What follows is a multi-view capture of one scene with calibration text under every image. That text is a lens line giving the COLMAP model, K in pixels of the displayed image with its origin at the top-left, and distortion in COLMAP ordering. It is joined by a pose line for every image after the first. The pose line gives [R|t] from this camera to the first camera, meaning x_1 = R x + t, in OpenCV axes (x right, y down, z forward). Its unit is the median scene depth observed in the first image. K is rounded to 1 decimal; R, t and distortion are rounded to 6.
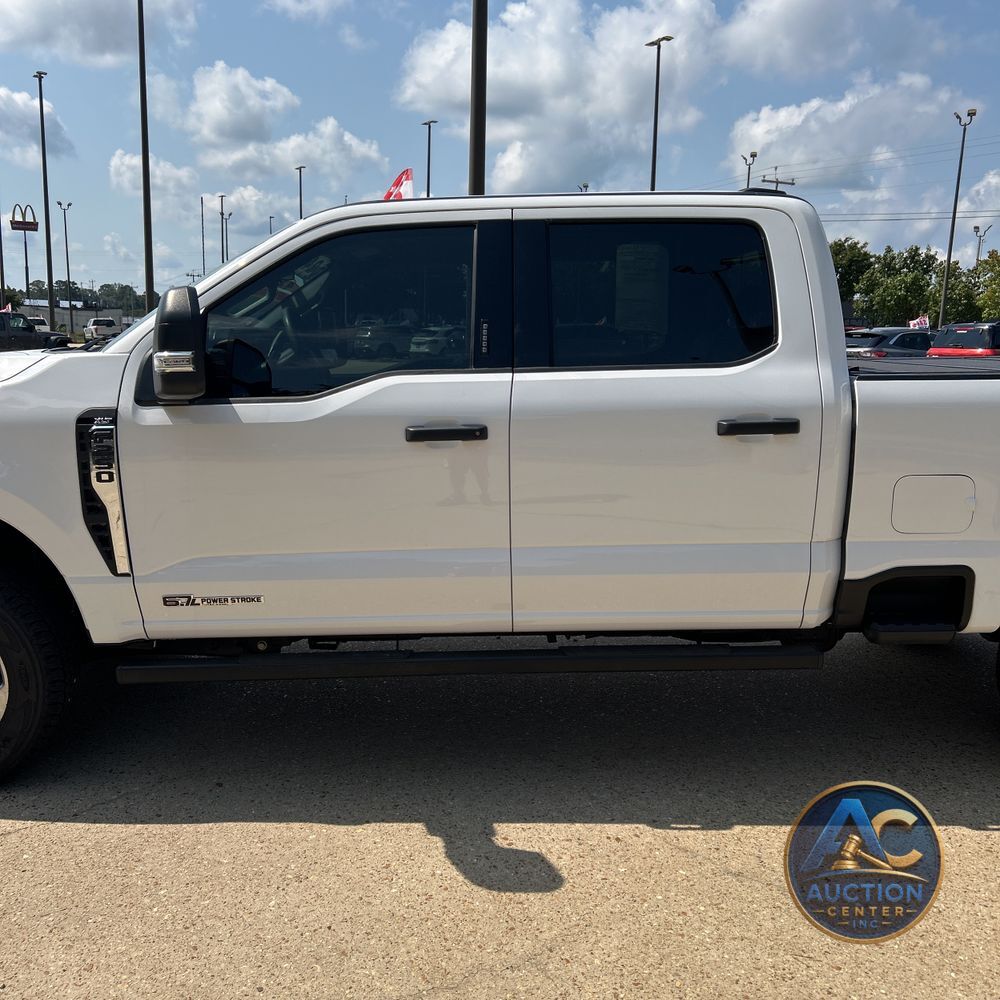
lens RADIAL K [[1006.1, 0, 500.0], [0, 1006.1, 500.0], [0, 0, 1]] dist [0.039836, -0.026999]
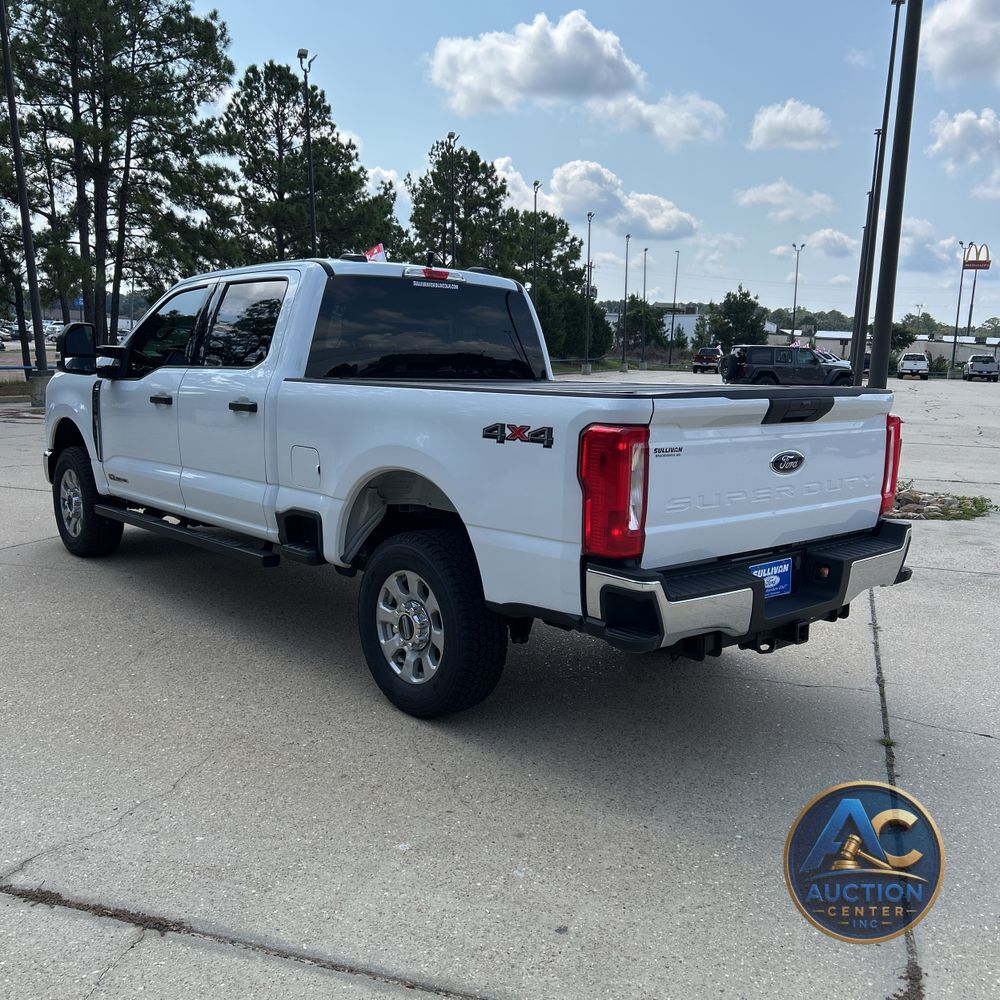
lens RADIAL K [[1006.1, 0, 500.0], [0, 1006.1, 500.0], [0, 0, 1]] dist [0.039836, -0.026999]
pose [[0.652232, 0.122905, -0.747990, 0.128948], [-0.148354, 0.988382, 0.033043, -0.002925], [0.743361, 0.089416, 0.662887, 0.017745]]
